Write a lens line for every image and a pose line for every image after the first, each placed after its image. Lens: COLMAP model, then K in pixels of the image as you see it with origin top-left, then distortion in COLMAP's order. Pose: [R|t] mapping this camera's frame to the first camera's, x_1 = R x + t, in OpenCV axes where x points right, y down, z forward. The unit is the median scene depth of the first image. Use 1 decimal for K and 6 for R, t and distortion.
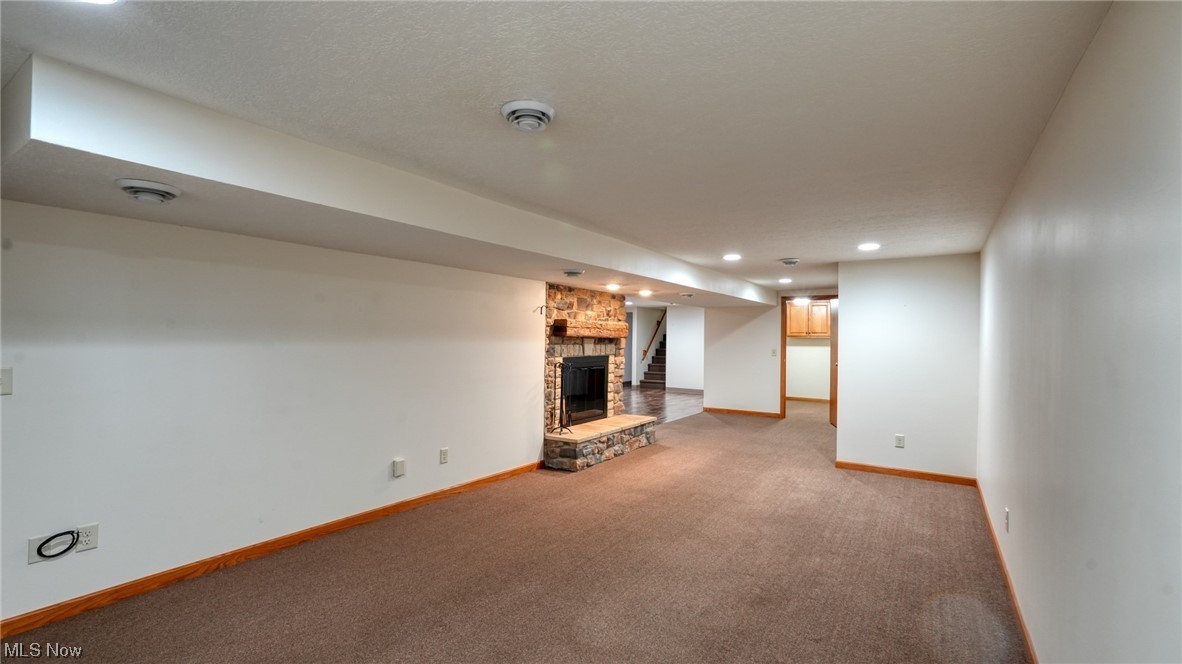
lens RADIAL K [[517.5, 0, 586.3], [0, 517.5, 333.4], [0, 0, 1]] dist [-0.011599, 0.006444]
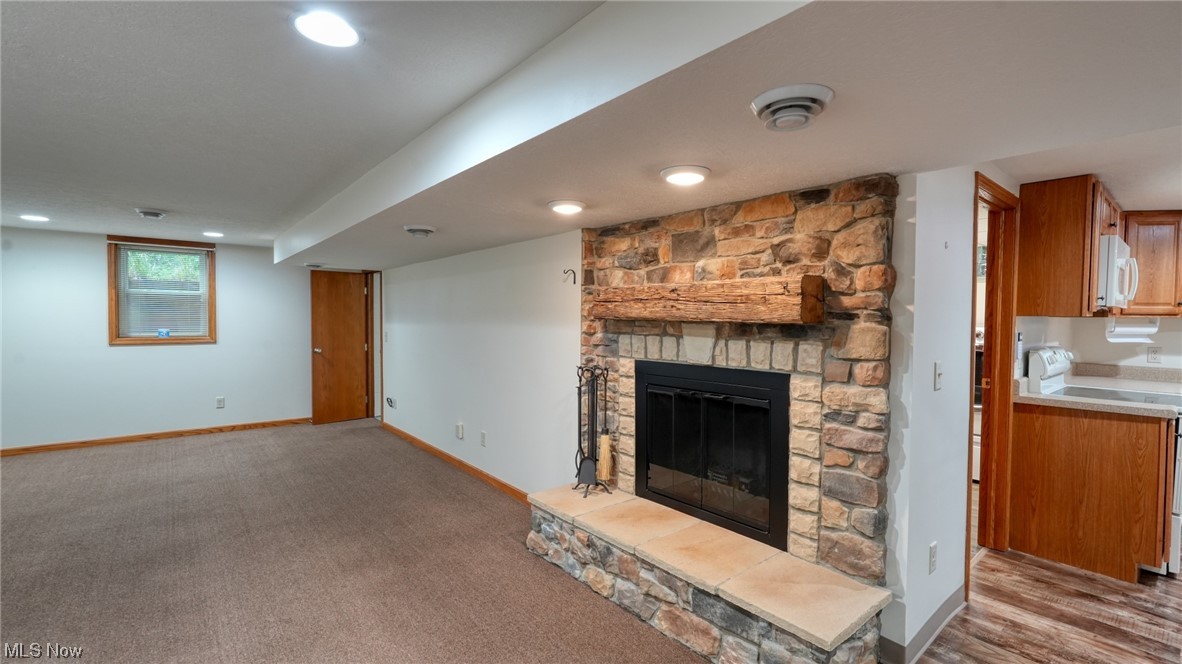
lens RADIAL K [[517.5, 0, 586.7], [0, 517.5, 330.3], [0, 0, 1]] dist [-0.011599, 0.006444]
pose [[-0.287837, 0.004869, -0.957667, 0.438331], [-0.006546, 0.999954, 0.007051, 0.012809], [0.957657, 0.008298, -0.287791, 1.033662]]
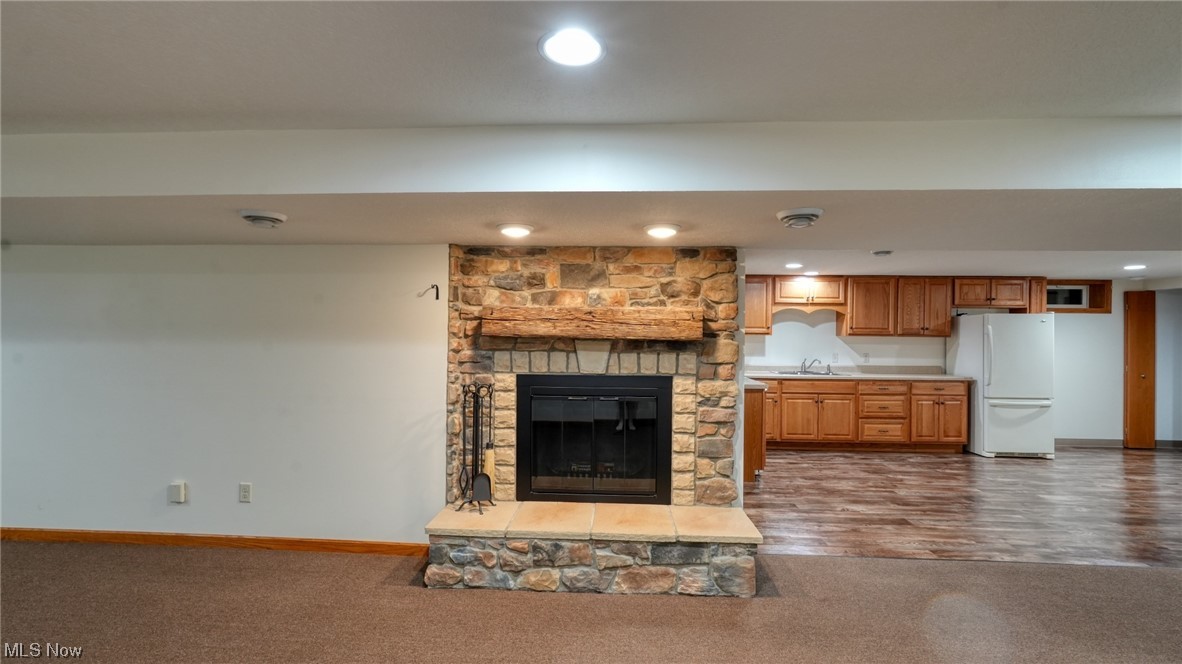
lens RADIAL K [[517.5, 0, 588.1], [0, 517.5, 334.8], [0, 0, 1]] dist [-0.011599, 0.006444]
pose [[0.508865, -0.017103, -0.860677, 0.447262], [0.002593, 0.999829, -0.018334, 0.013469], [0.860843, 0.007098, 0.508822, 0.732090]]
